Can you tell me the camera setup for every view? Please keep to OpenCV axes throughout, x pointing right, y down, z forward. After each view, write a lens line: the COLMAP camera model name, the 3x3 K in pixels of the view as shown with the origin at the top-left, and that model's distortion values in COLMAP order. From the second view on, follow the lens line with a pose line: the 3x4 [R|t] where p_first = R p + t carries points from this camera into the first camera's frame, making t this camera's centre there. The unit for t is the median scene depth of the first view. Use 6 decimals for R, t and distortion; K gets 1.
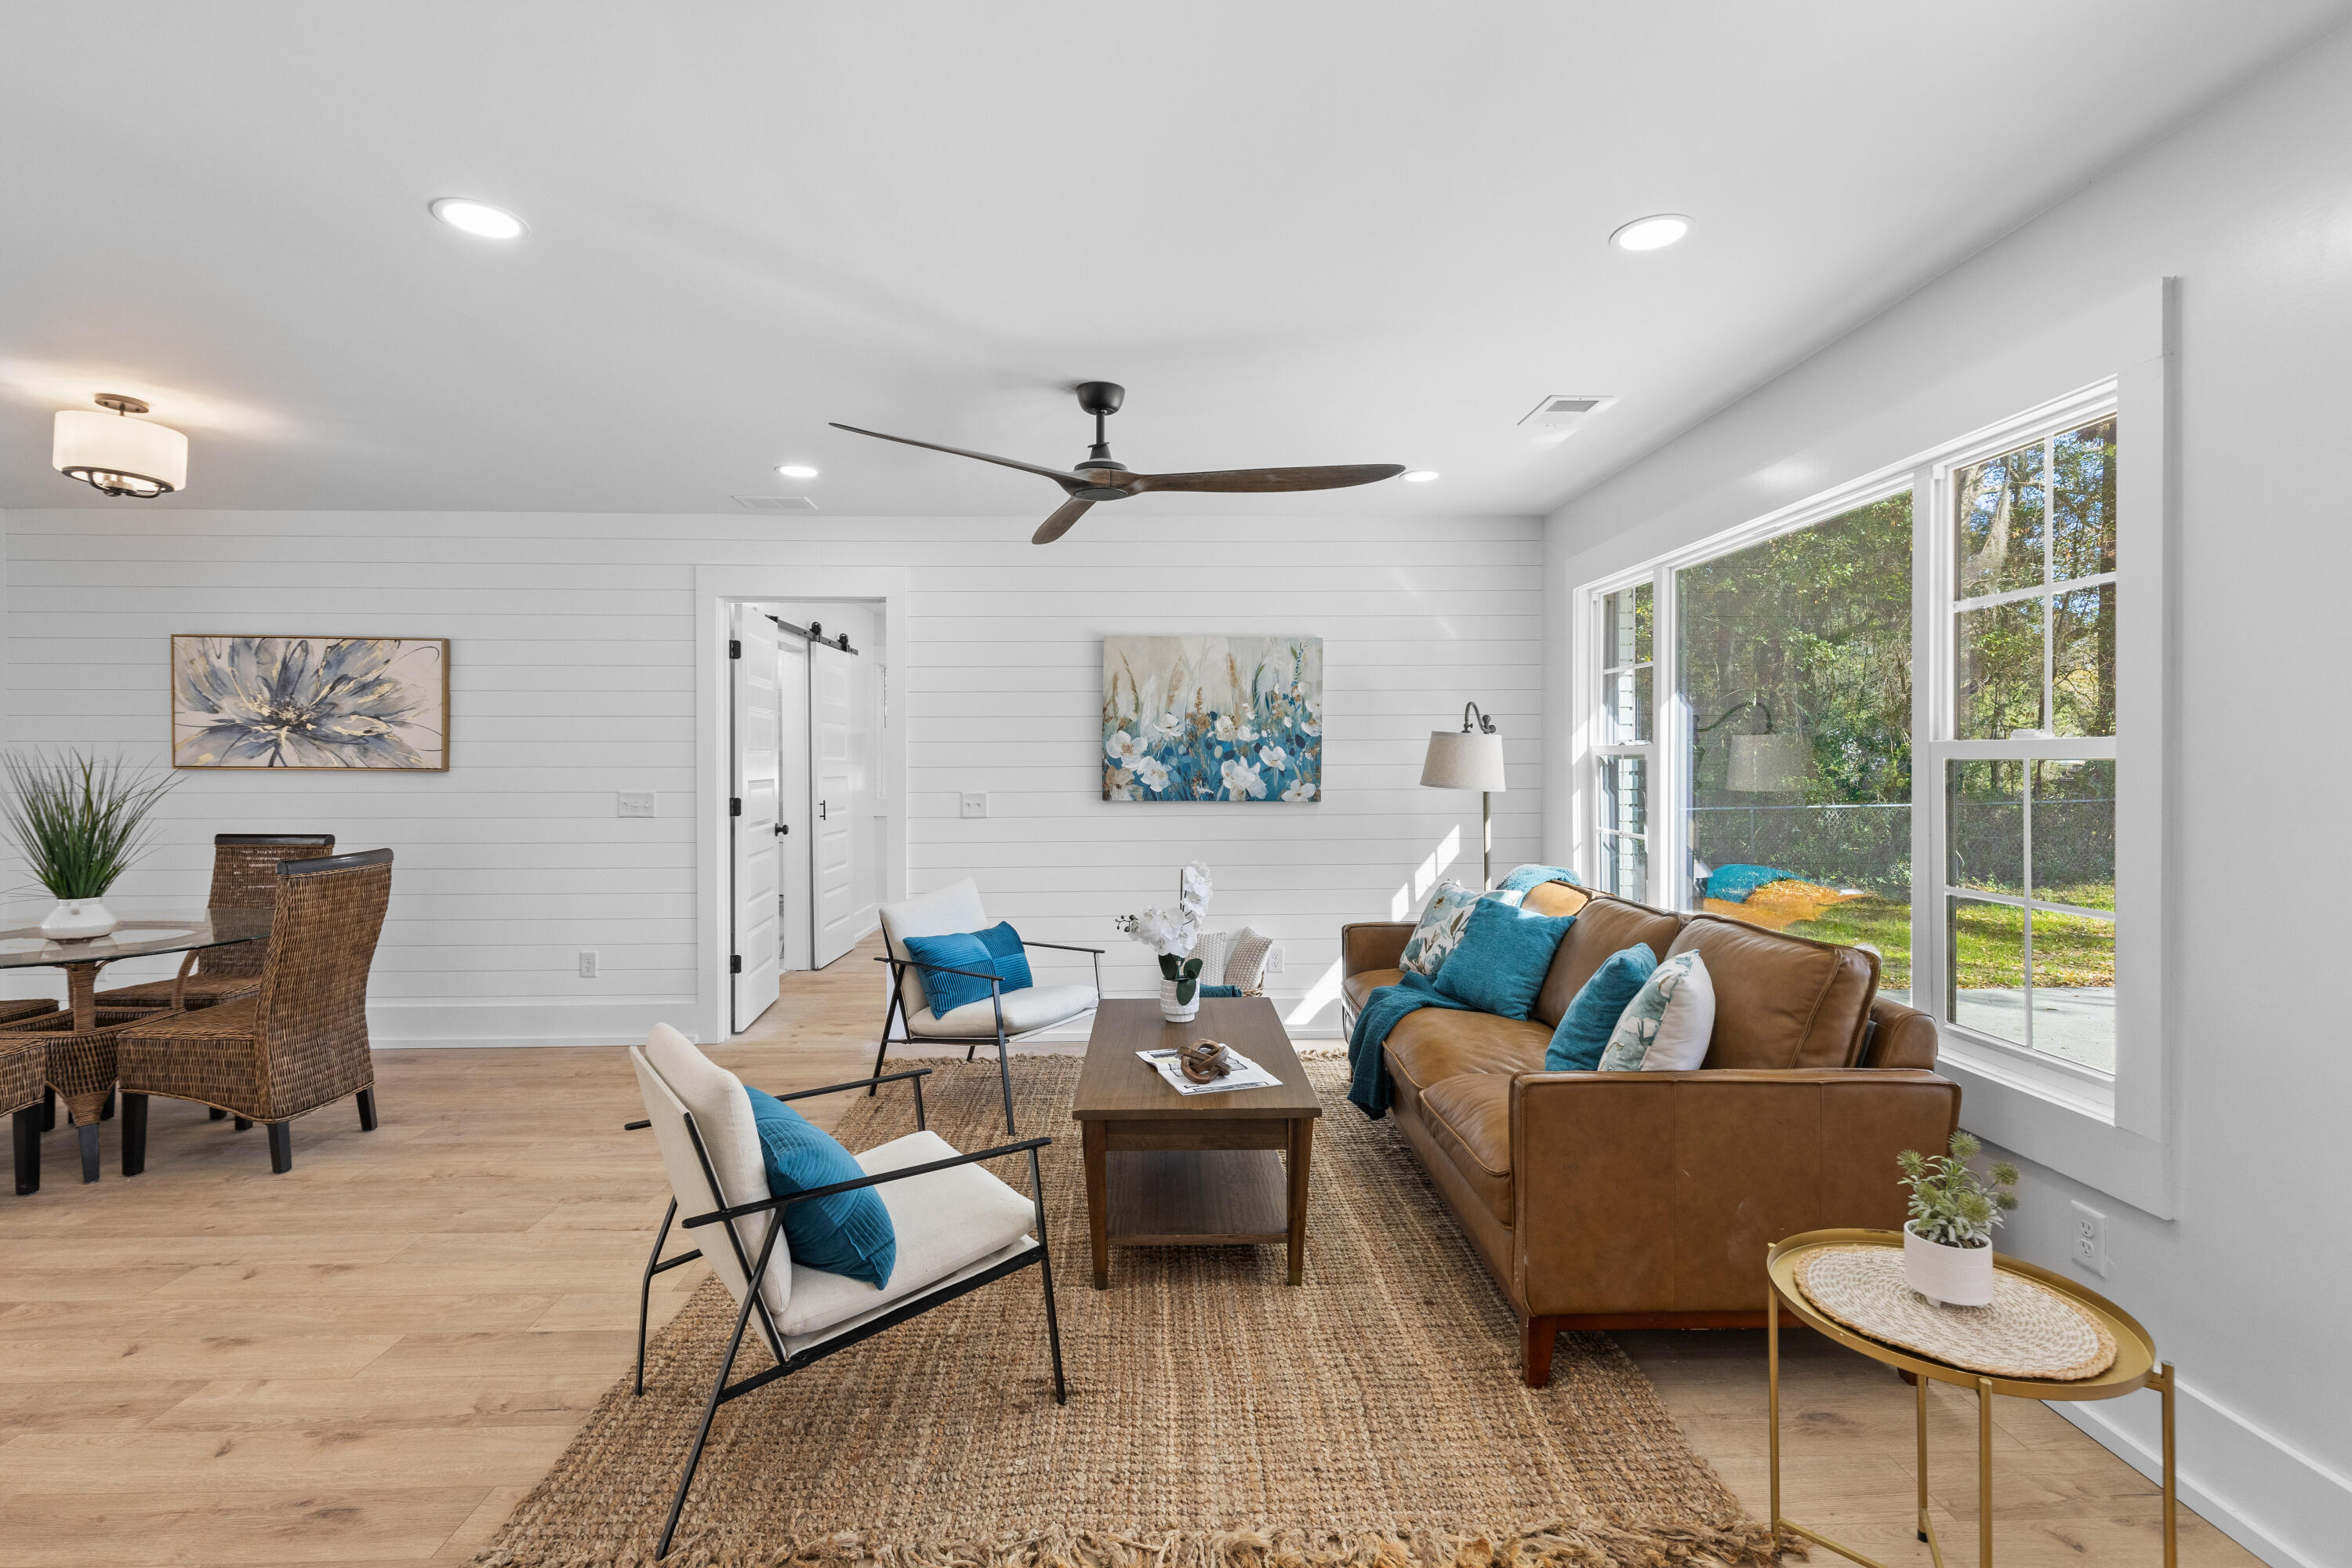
lens RADIAL K [[1068.8, 0, 1176.2], [0, 1068.8, 762.6], [0, 0, 1]] dist [0.007358, -0.001345]
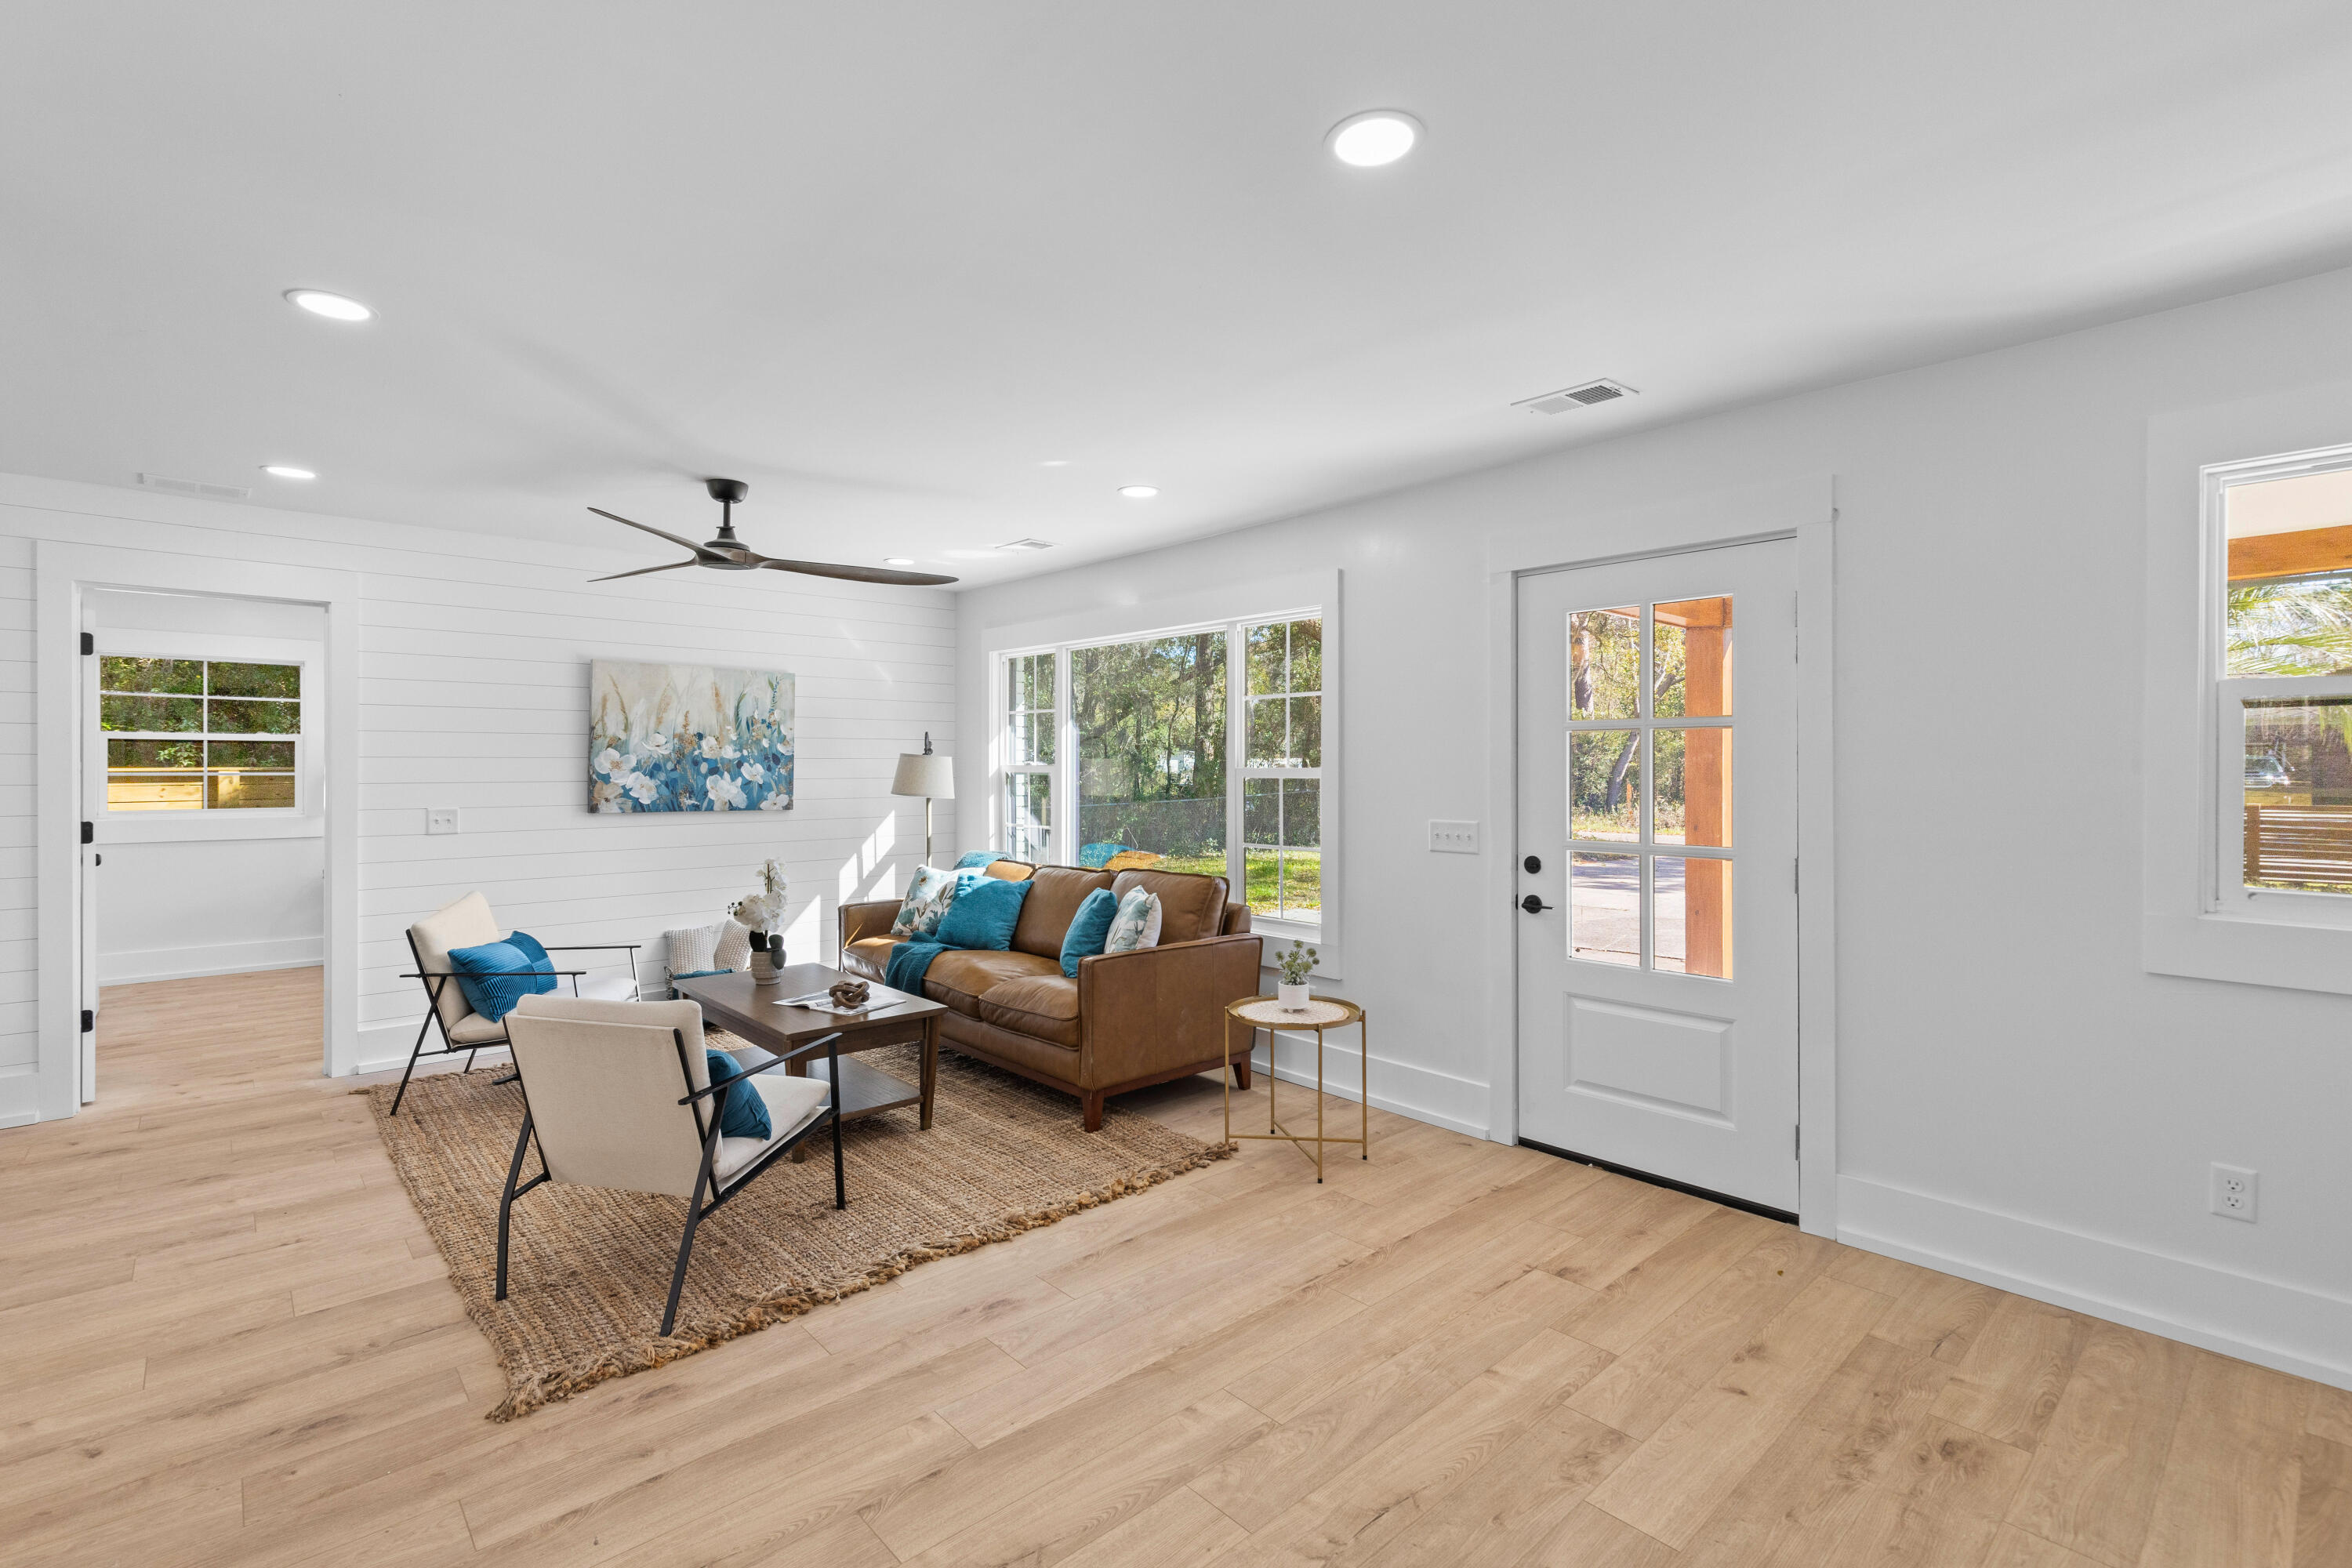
lens RADIAL K [[1063.5, 0, 1182.6], [0, 1063.5, 773.8], [0, 0, 1]] dist [0.006826, -0.000956]
pose [[0.756268, -0.001587, 0.654260, -0.323877], [-0.001461, 0.999990, 0.004113, -0.009328], [-0.654261, -0.004067, 0.756258, -0.197048]]
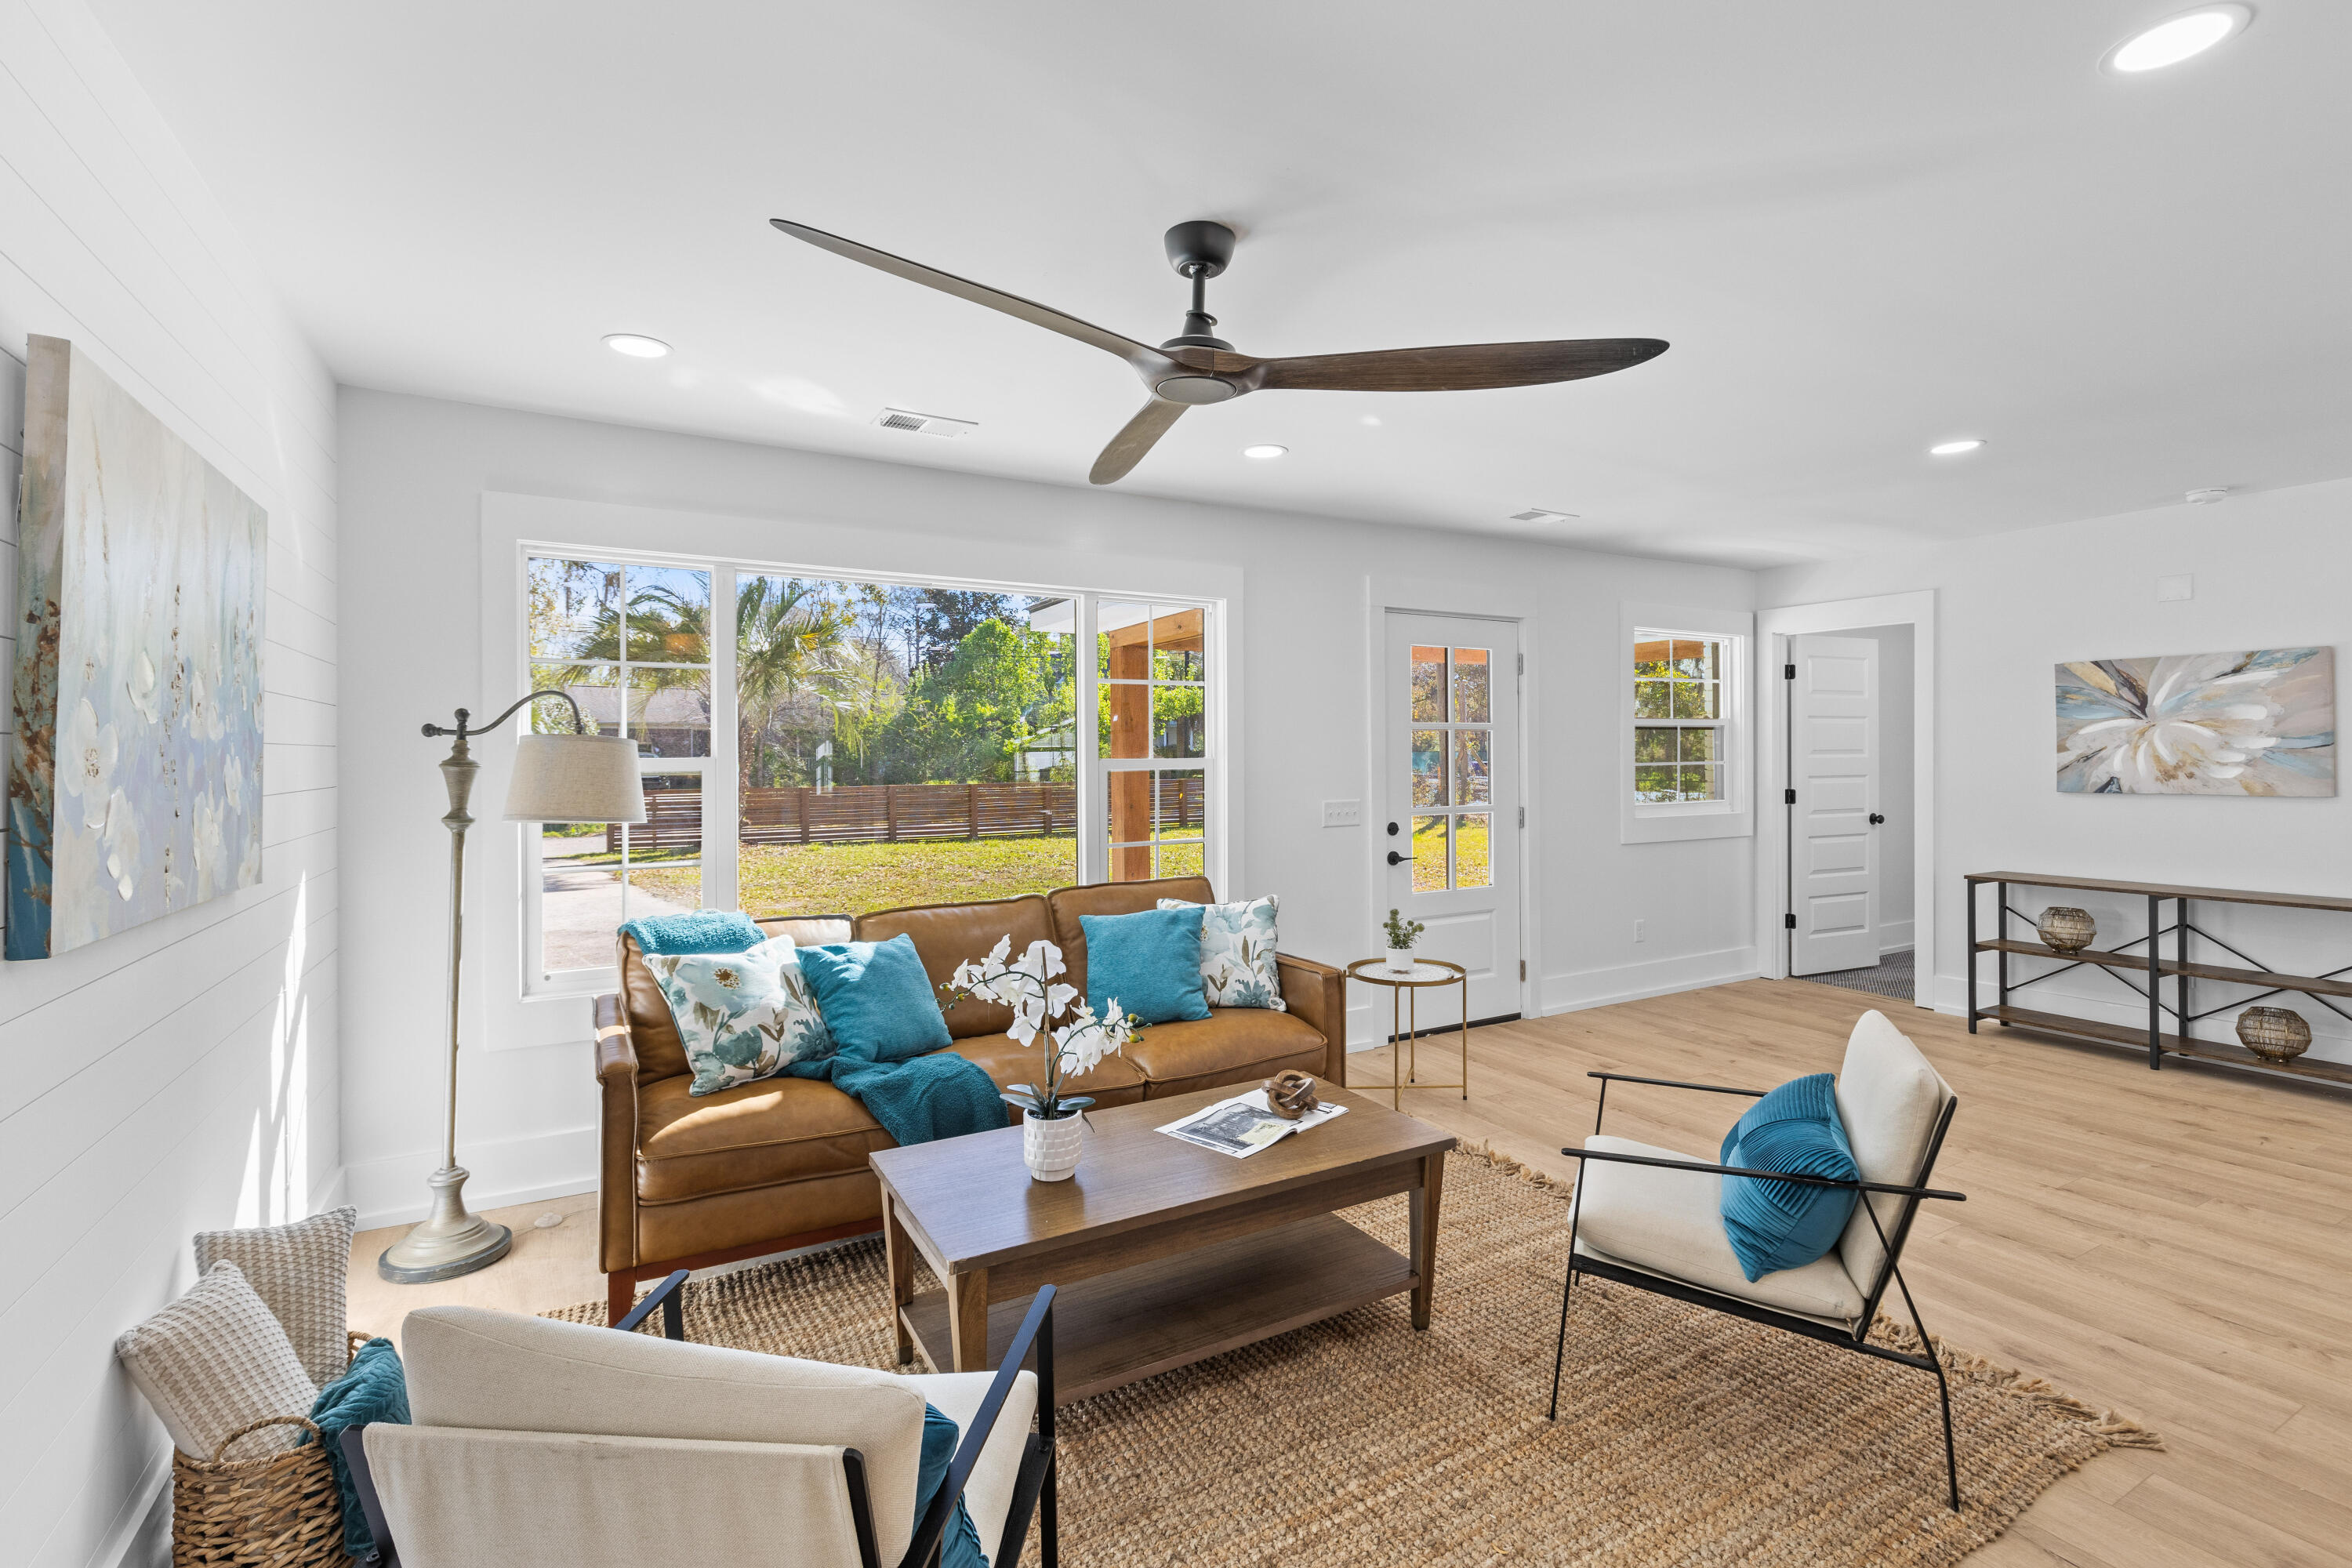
lens RADIAL K [[1068.8, 0, 1176.2], [0, 1068.8, 762.6], [0, 0, 1]] dist [0.007358, -0.001345]
pose [[-0.473247, 0.001215, 0.880929, -0.442862], [0.010160, 0.999940, 0.004079, -0.011389], [-0.880871, 0.010881, -0.473231, 0.895748]]
